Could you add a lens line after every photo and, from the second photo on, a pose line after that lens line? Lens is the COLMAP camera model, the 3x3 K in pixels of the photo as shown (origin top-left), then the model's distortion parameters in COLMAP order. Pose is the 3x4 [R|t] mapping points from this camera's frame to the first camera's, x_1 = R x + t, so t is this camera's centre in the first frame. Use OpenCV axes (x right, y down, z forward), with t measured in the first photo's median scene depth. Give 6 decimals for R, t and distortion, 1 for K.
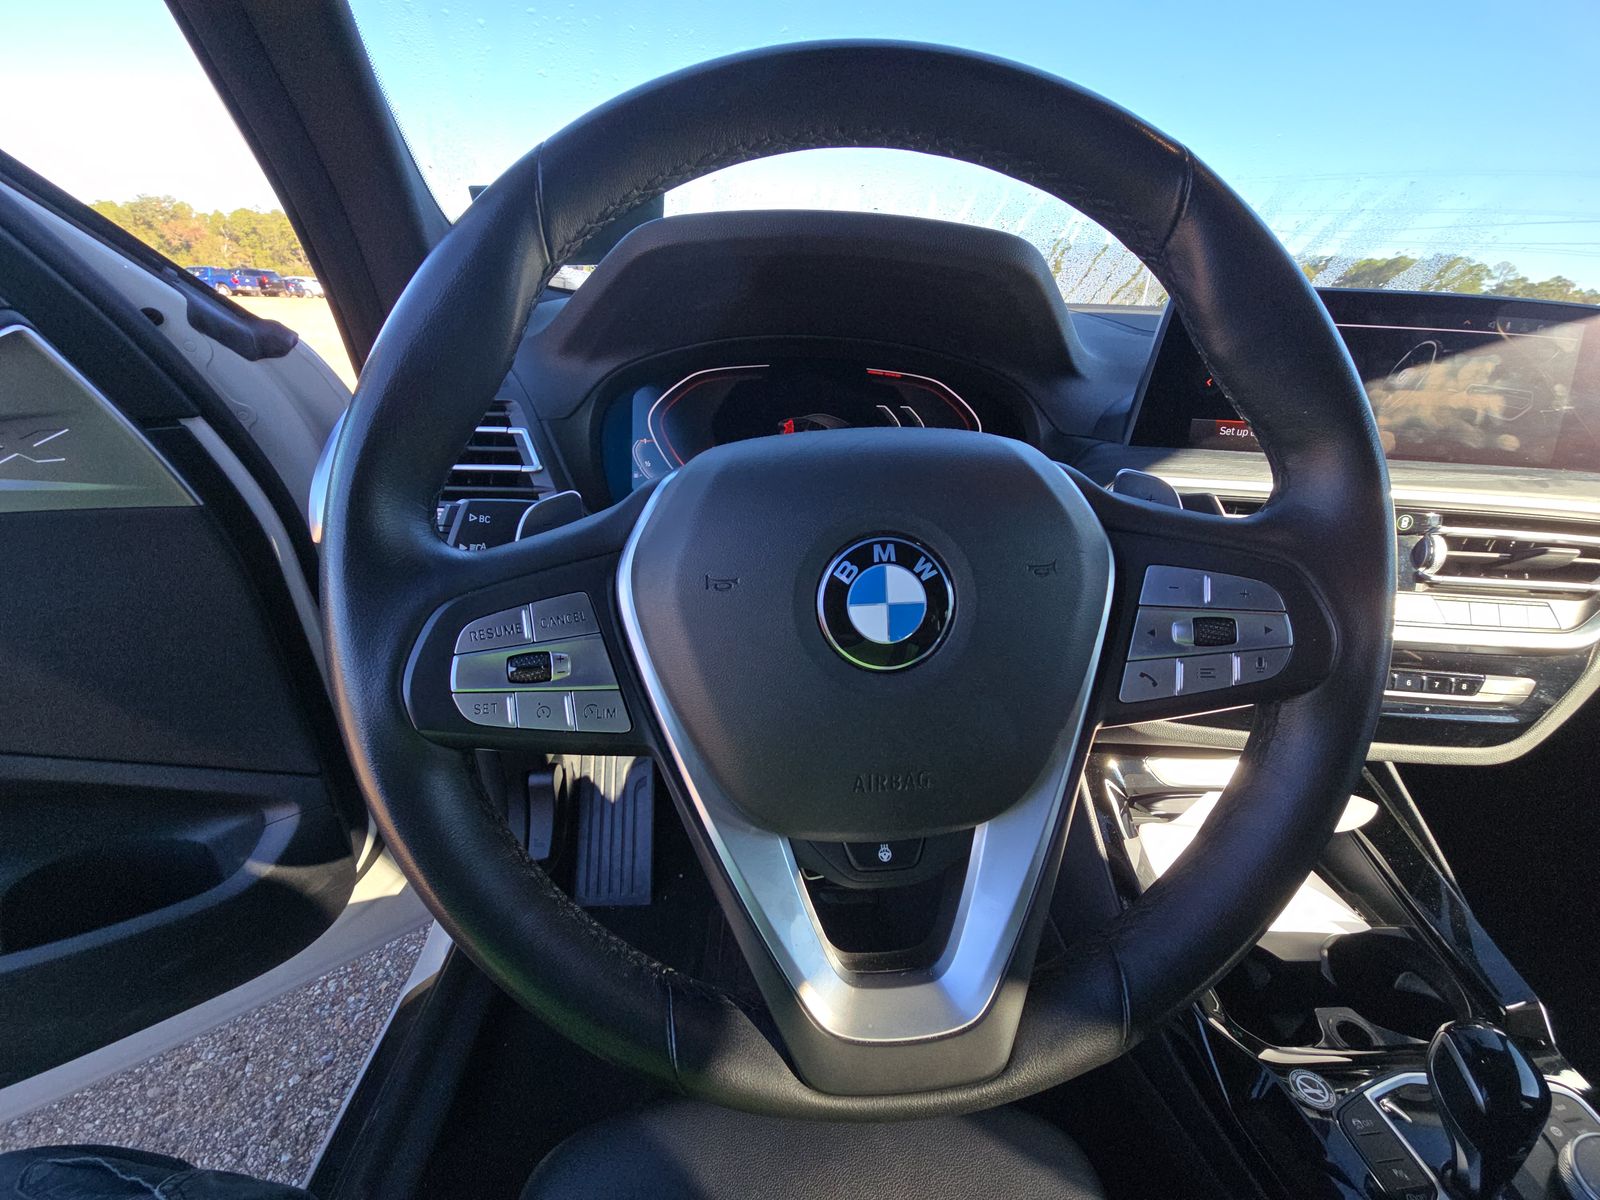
lens RADIAL K [[646.5, 0, 800.0], [0, 646.5, 600.0], [0, 0, 1]] dist [0.001109, -0.003738]
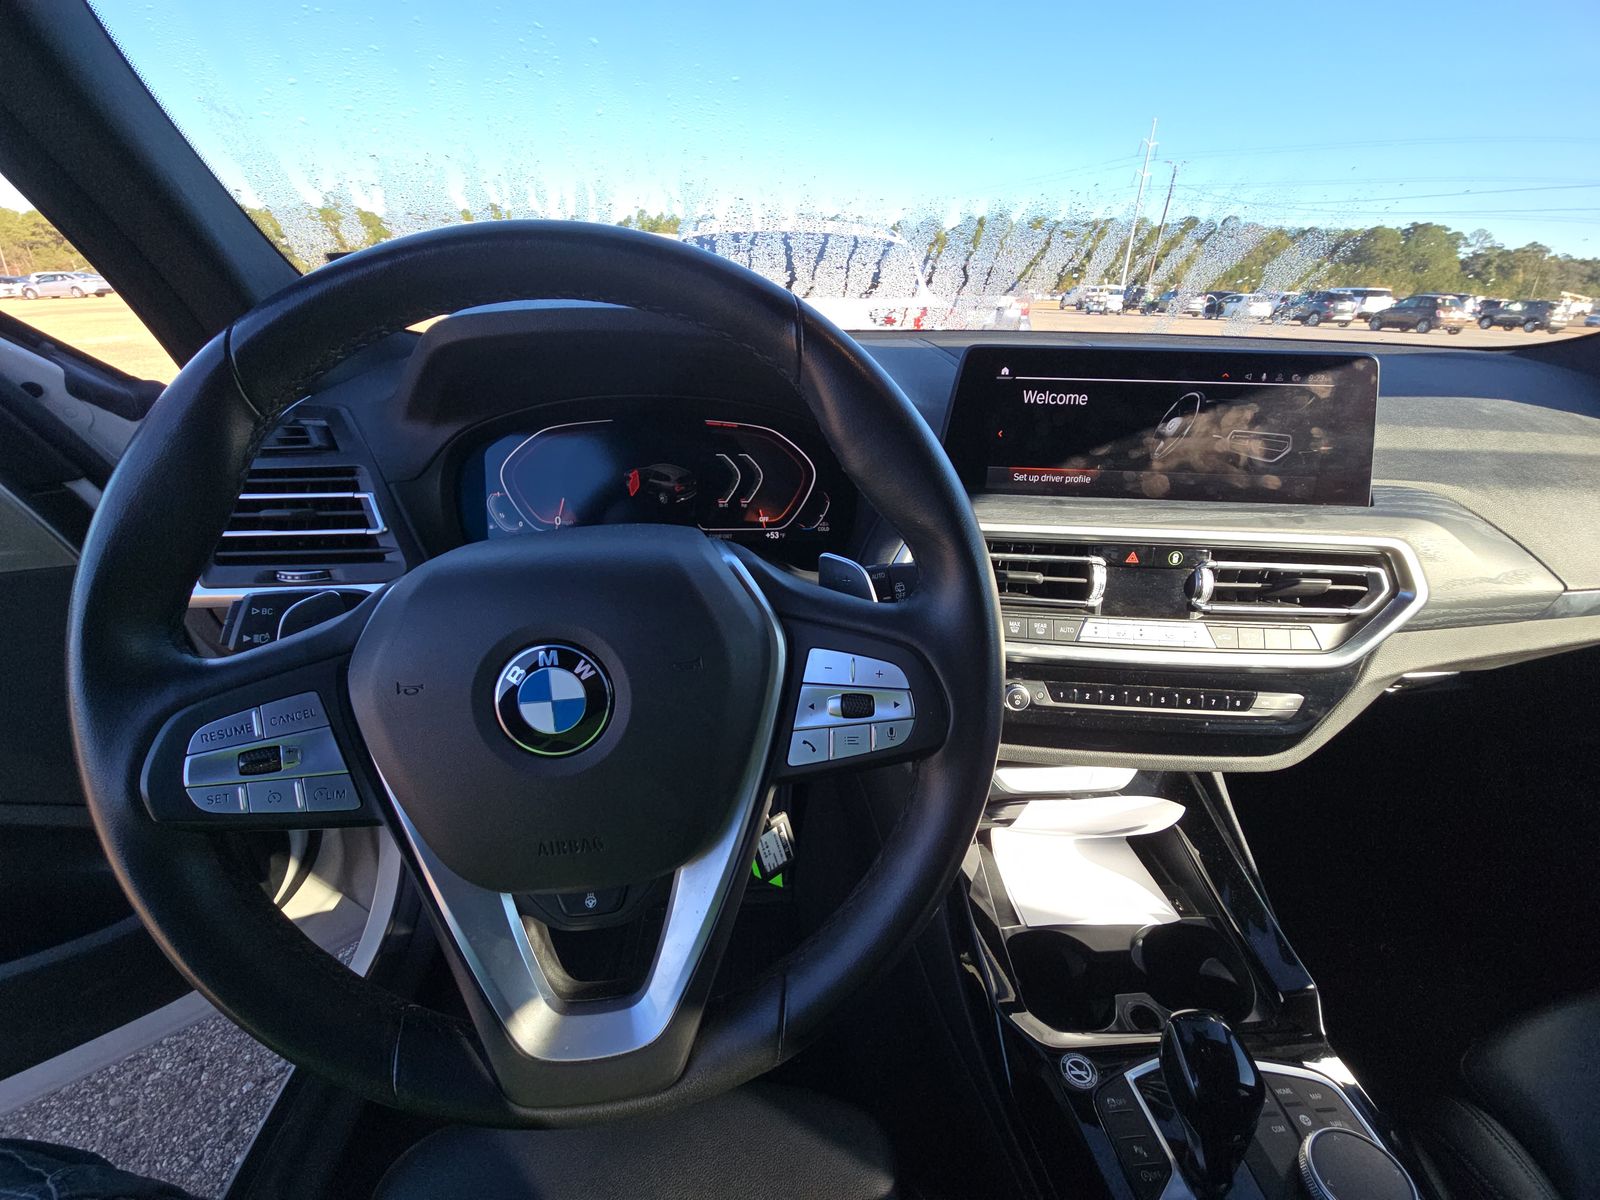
lens RADIAL K [[642.9, 0, 800.0], [0, 642.9, 600.0], [0, 0, 1]] dist [0.008732, -0.009507]
pose [[0.999391, -0.030425, 0.017067, 0.269839], [0.030081, 0.999346, 0.020087, -0.088771], [-0.017667, -0.019561, 0.999653, -0.089448]]
